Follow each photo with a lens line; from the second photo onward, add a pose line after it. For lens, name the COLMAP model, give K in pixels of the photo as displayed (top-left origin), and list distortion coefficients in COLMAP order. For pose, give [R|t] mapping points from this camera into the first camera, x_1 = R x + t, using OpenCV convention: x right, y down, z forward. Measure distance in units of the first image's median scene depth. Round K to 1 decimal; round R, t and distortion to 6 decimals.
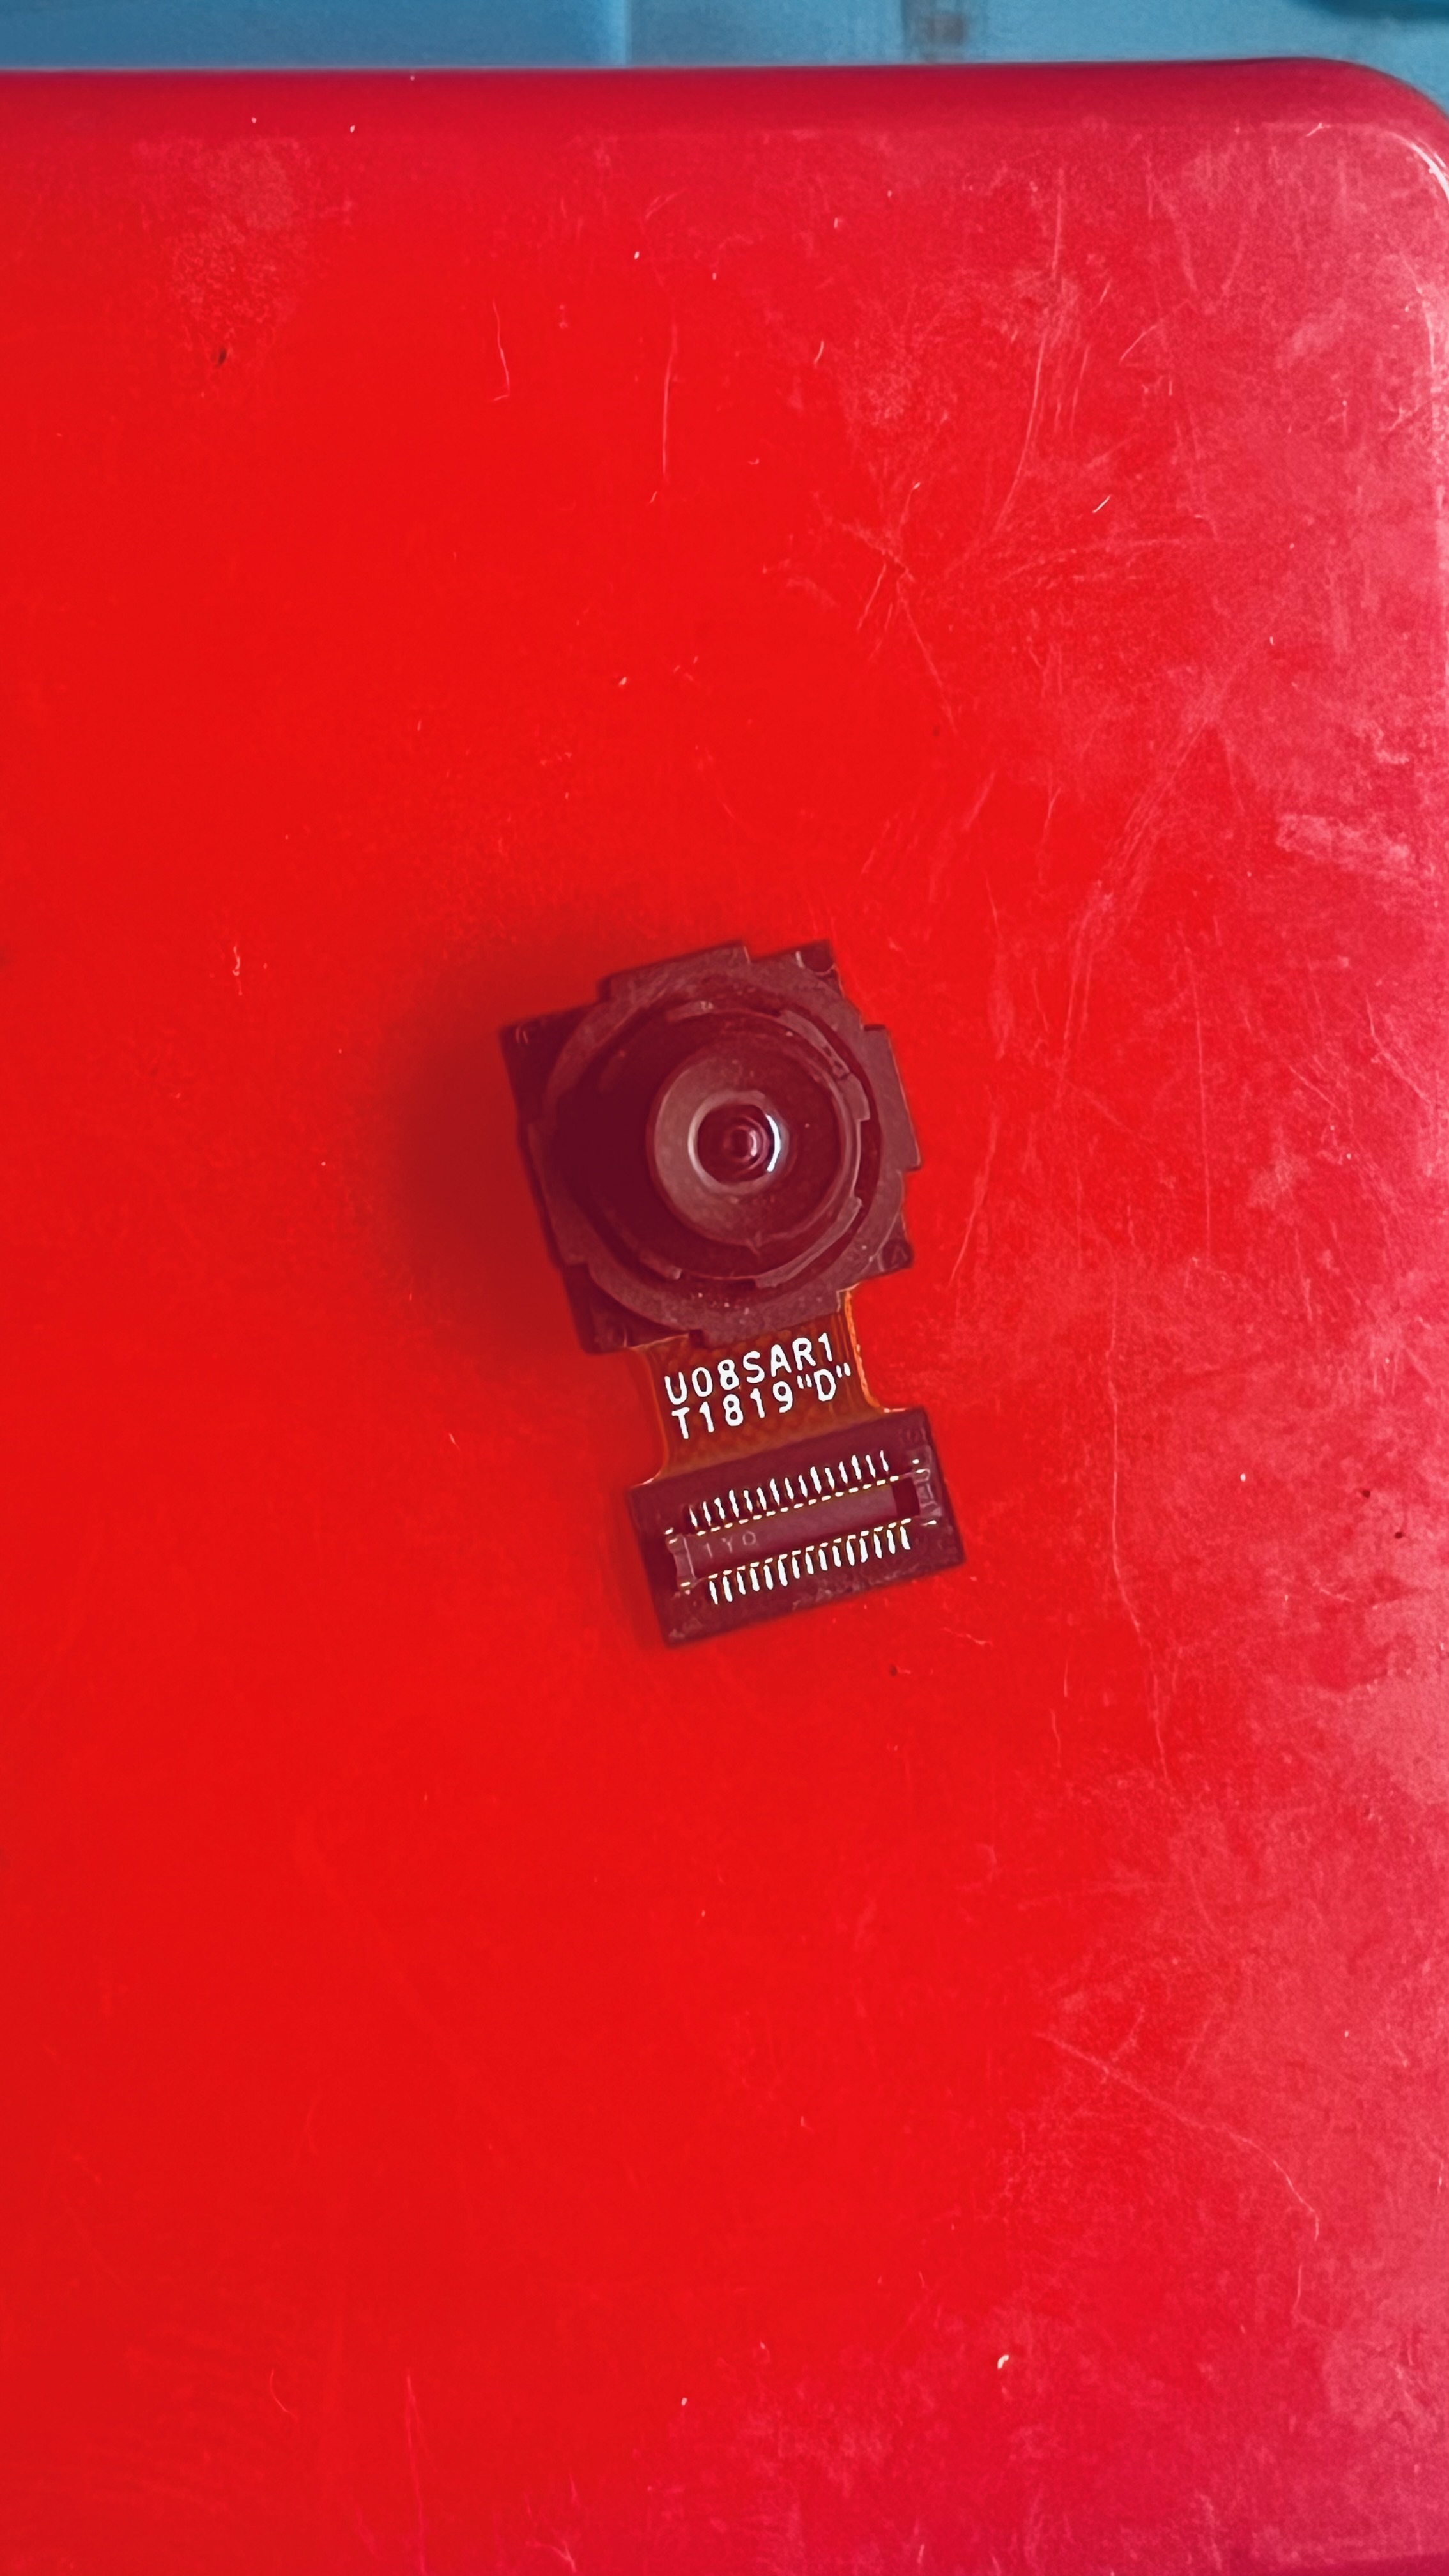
lens RADIAL K [[4566.1, 0, 687.9], [0, 4566.1, 1285.8], [0, 0, 1]] dist [0.032889, -0.176648]
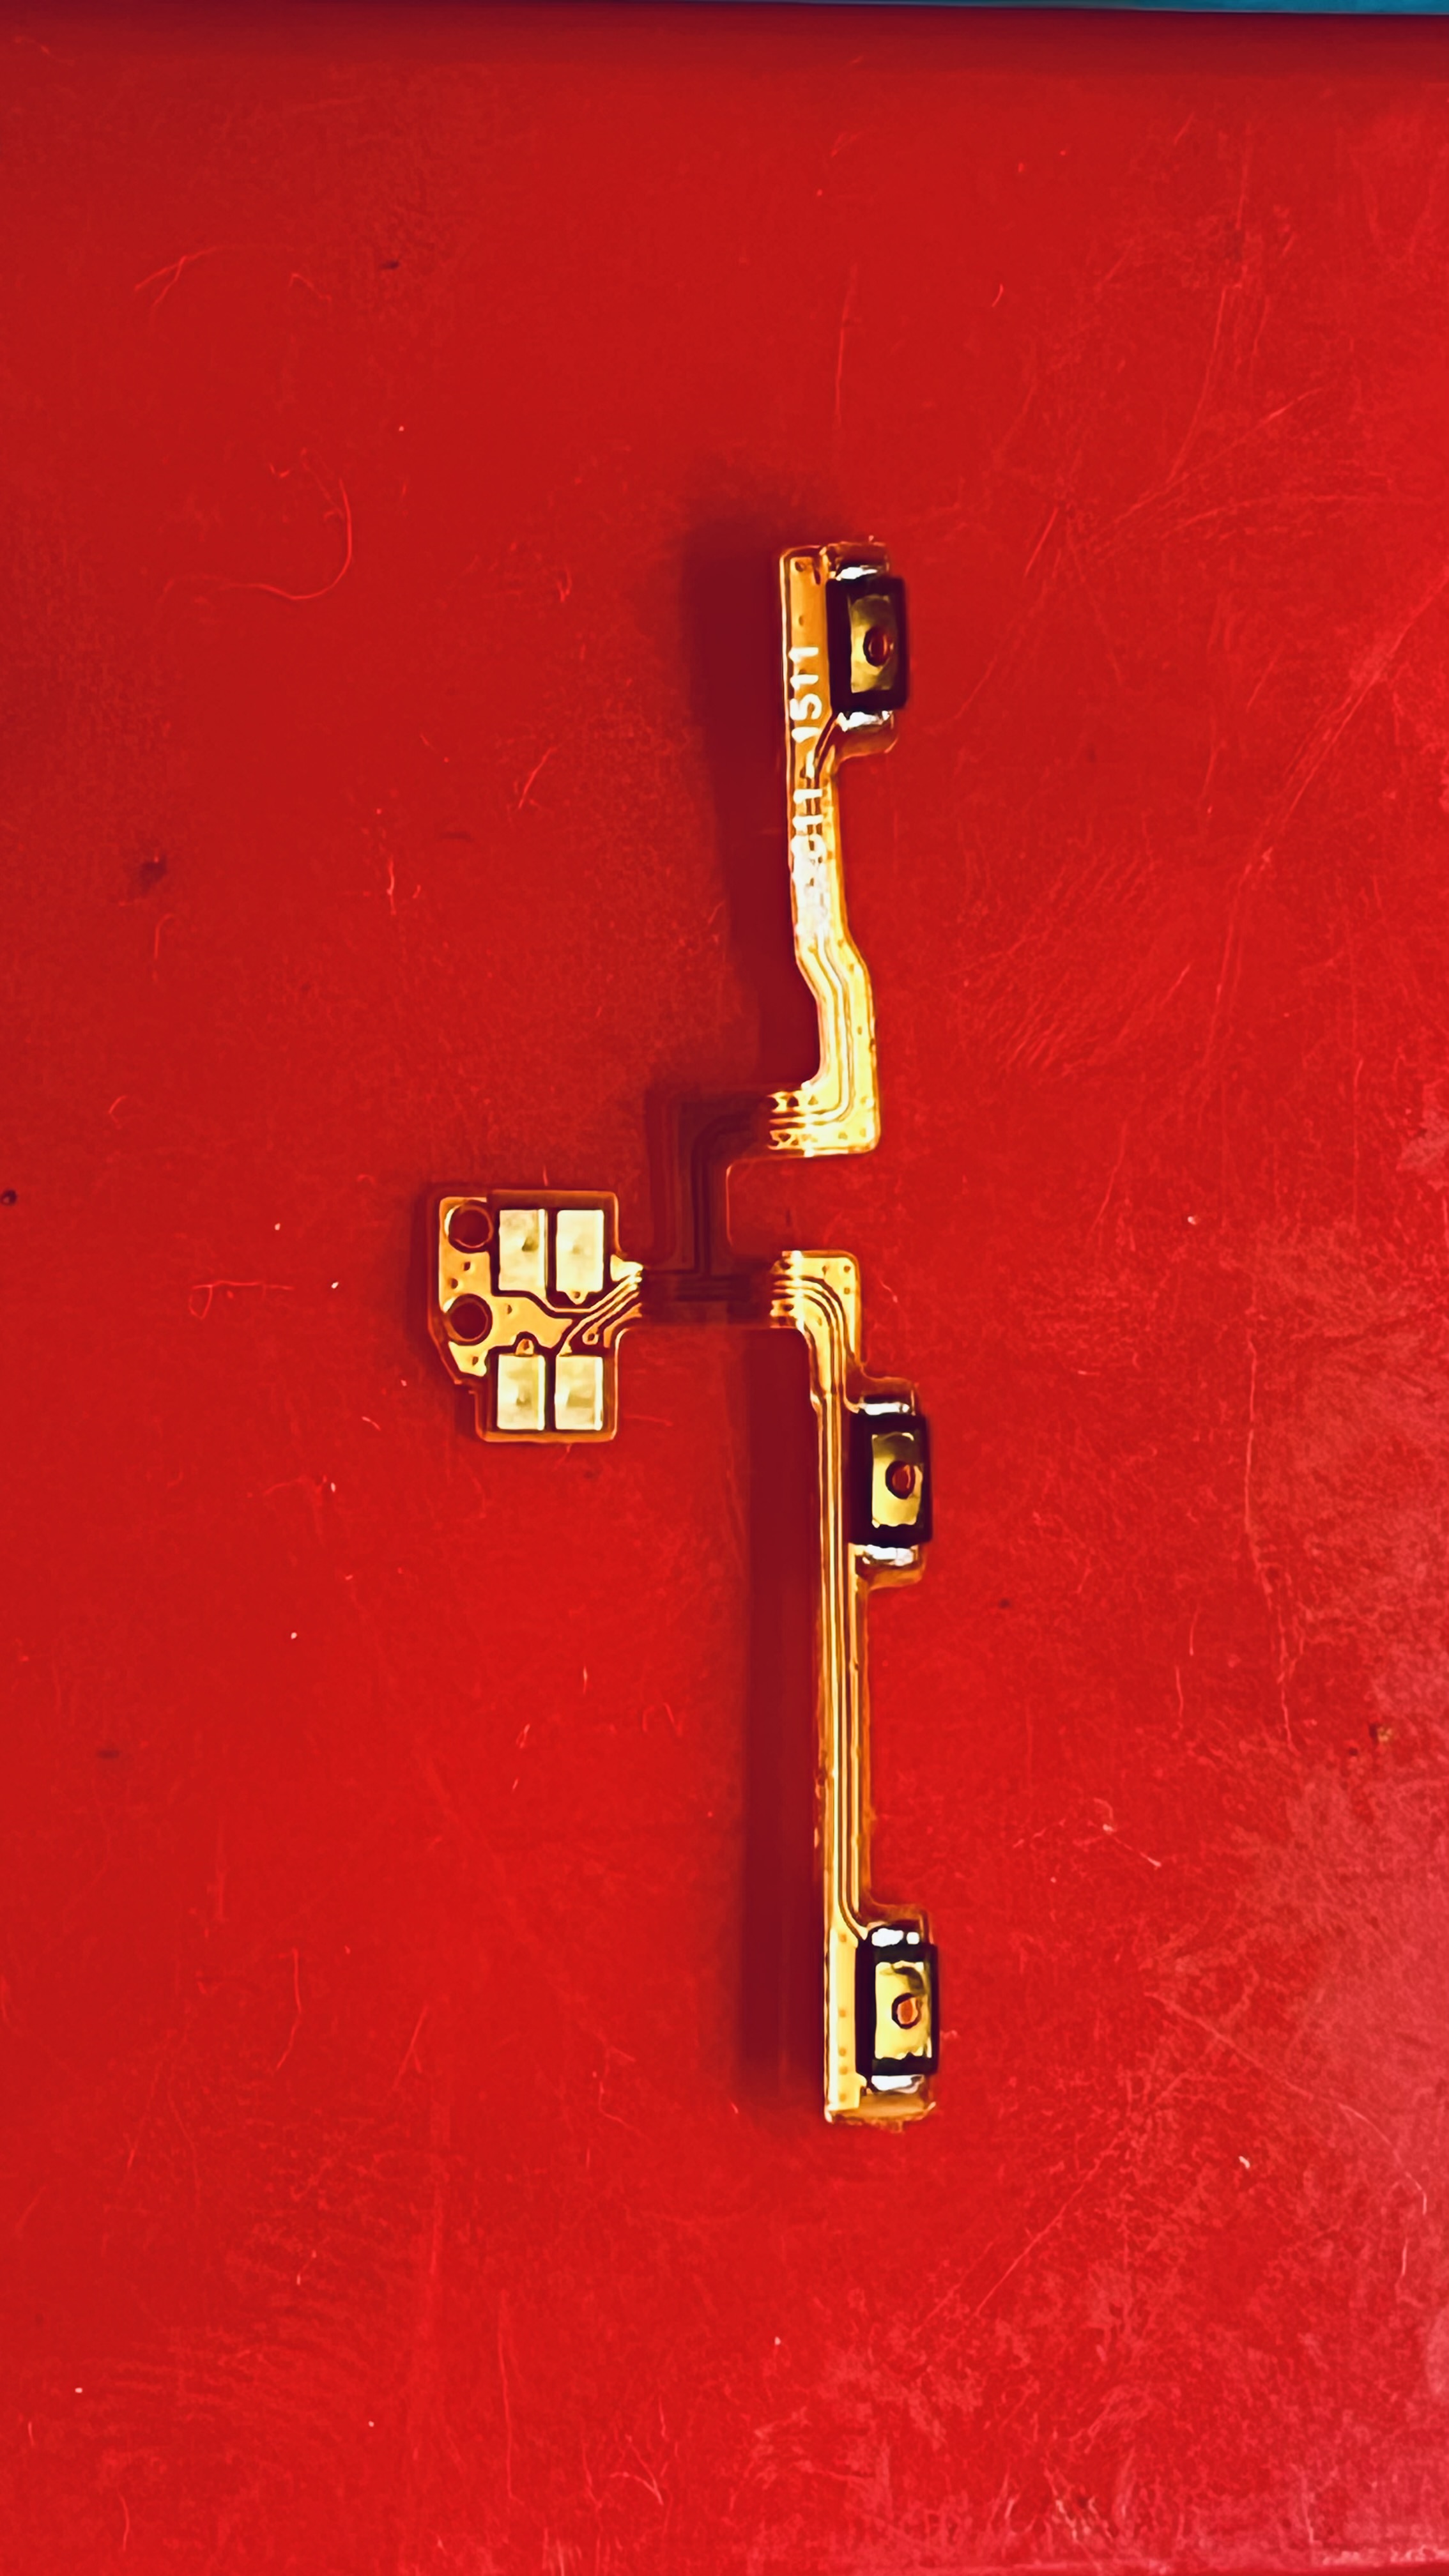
lens RADIAL K [[6014.1, 0, 724.5], [0, 6014.1, 1288.0], [0, 0, 1]] dist [-0.004369, 0.539078]
pose [[0.998978, 0.041529, -0.017863, 0.001432], [-0.041673, 0.999101, -0.007750, 0.024361], [0.017525, 0.008486, 0.999810, -0.307185]]
